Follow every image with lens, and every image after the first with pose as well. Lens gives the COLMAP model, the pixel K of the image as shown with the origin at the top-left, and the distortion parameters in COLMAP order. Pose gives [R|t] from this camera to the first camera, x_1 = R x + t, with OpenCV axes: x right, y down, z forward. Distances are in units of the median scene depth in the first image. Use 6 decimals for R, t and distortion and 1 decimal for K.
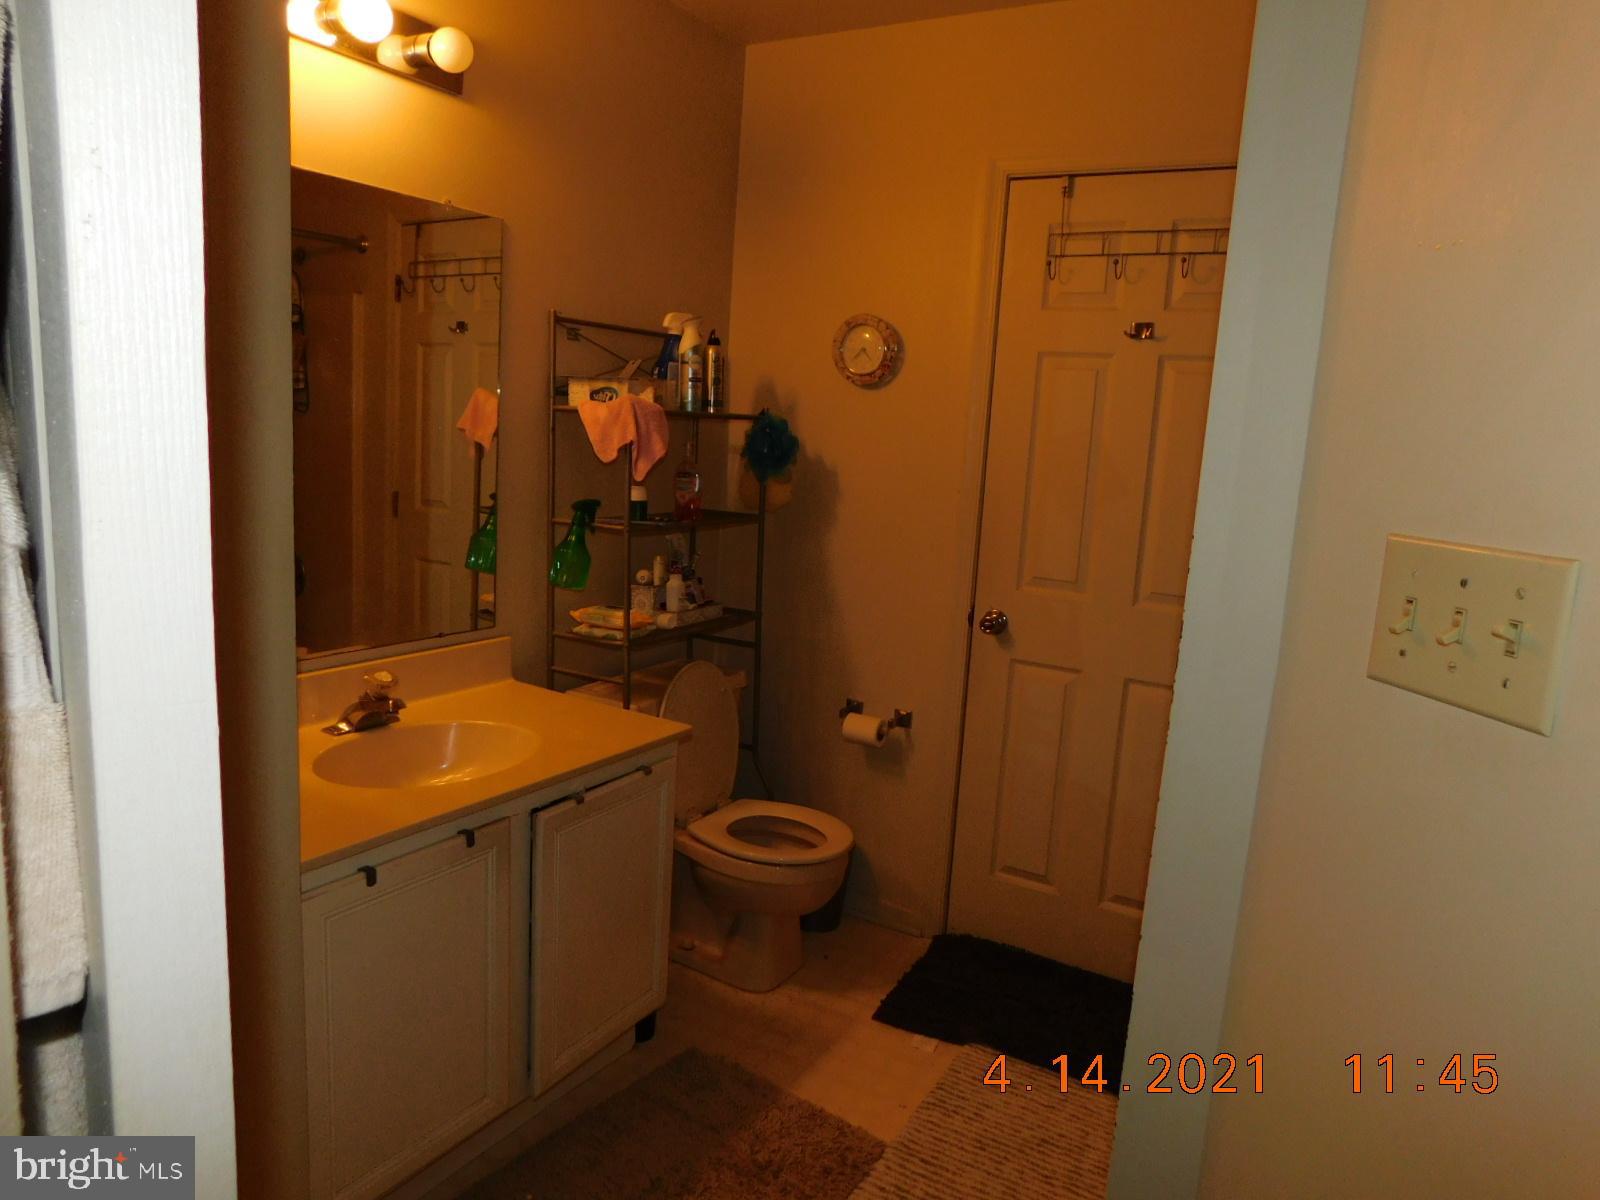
lens RADIAL K [[1068.8, 0, 803.9], [0, 1068.8, 593.4], [0, 0, 1]] dist [-0.059056, 0.052535]
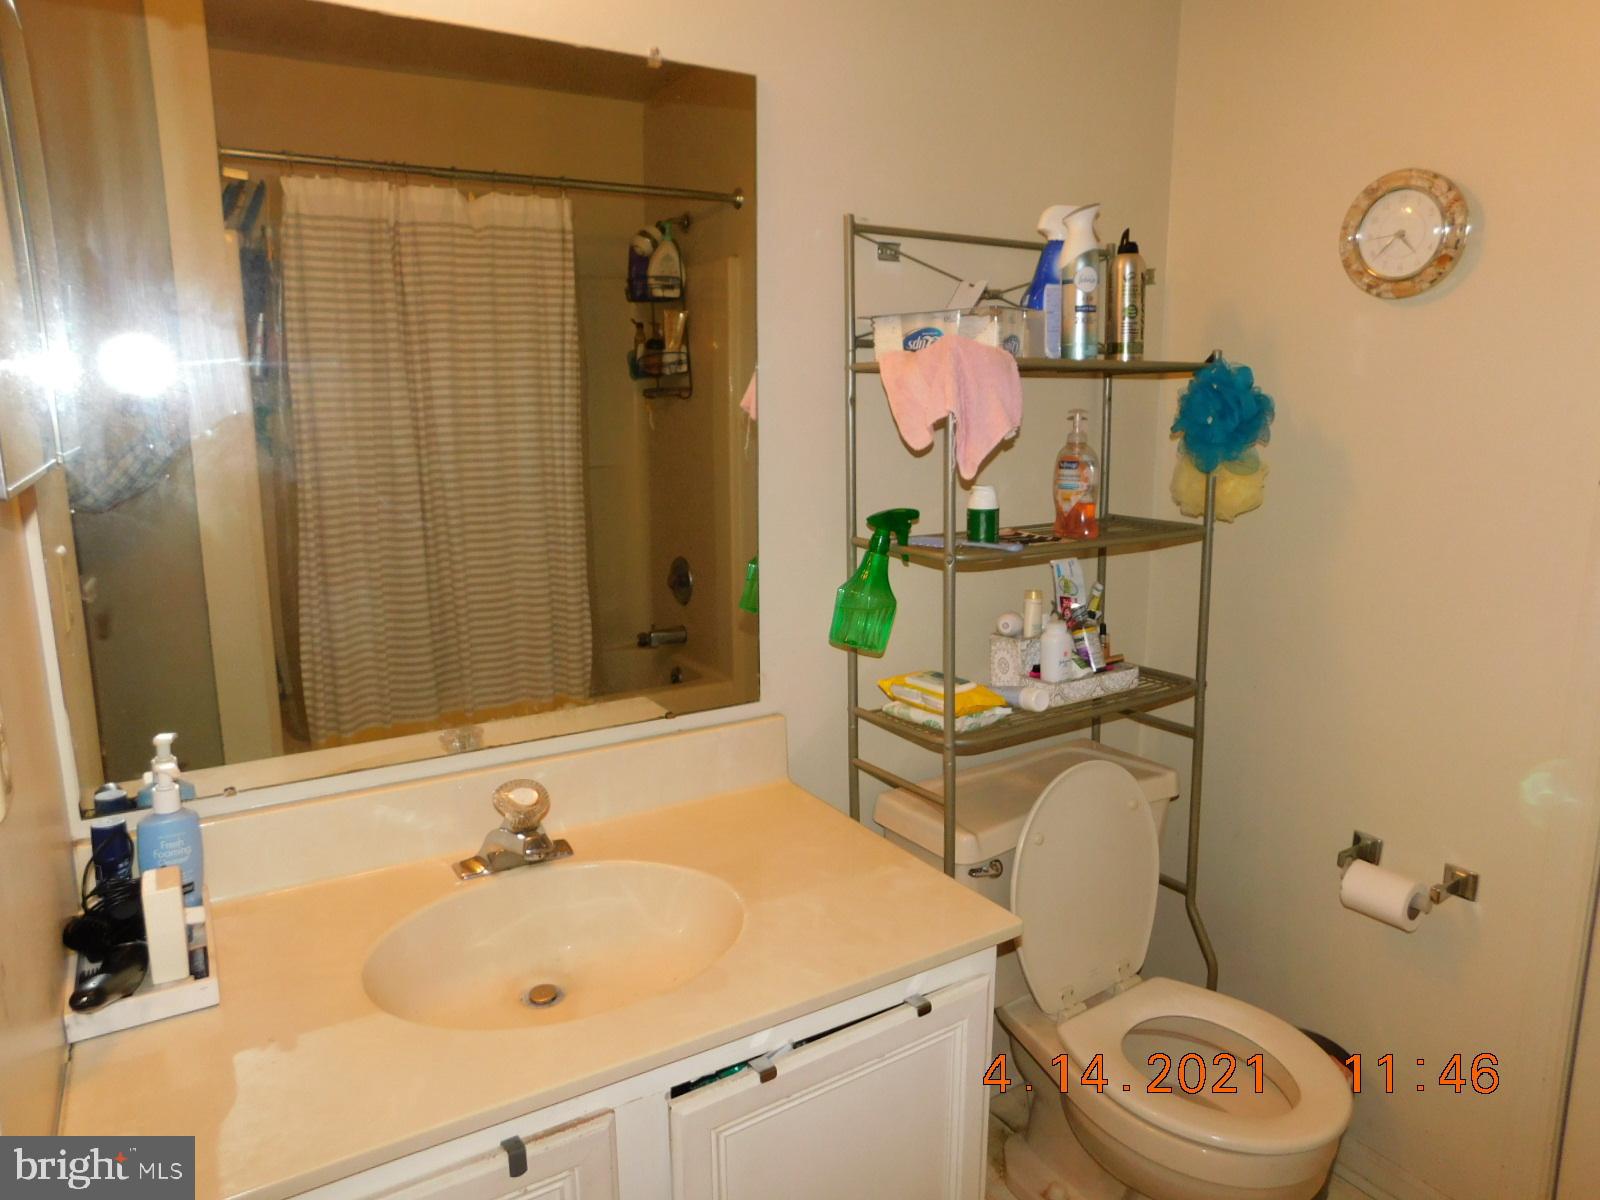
lens RADIAL K [[1068.8, 0, 803.9], [0, 1068.8, 593.4], [0, 0, 1]] dist [-0.059056, 0.052535]
pose [[0.893068, 0.027377, -0.449088, 0.029369], [-0.021043, 0.999596, 0.019090, -0.043421], [0.449429, -0.007598, 0.893284, 0.363090]]
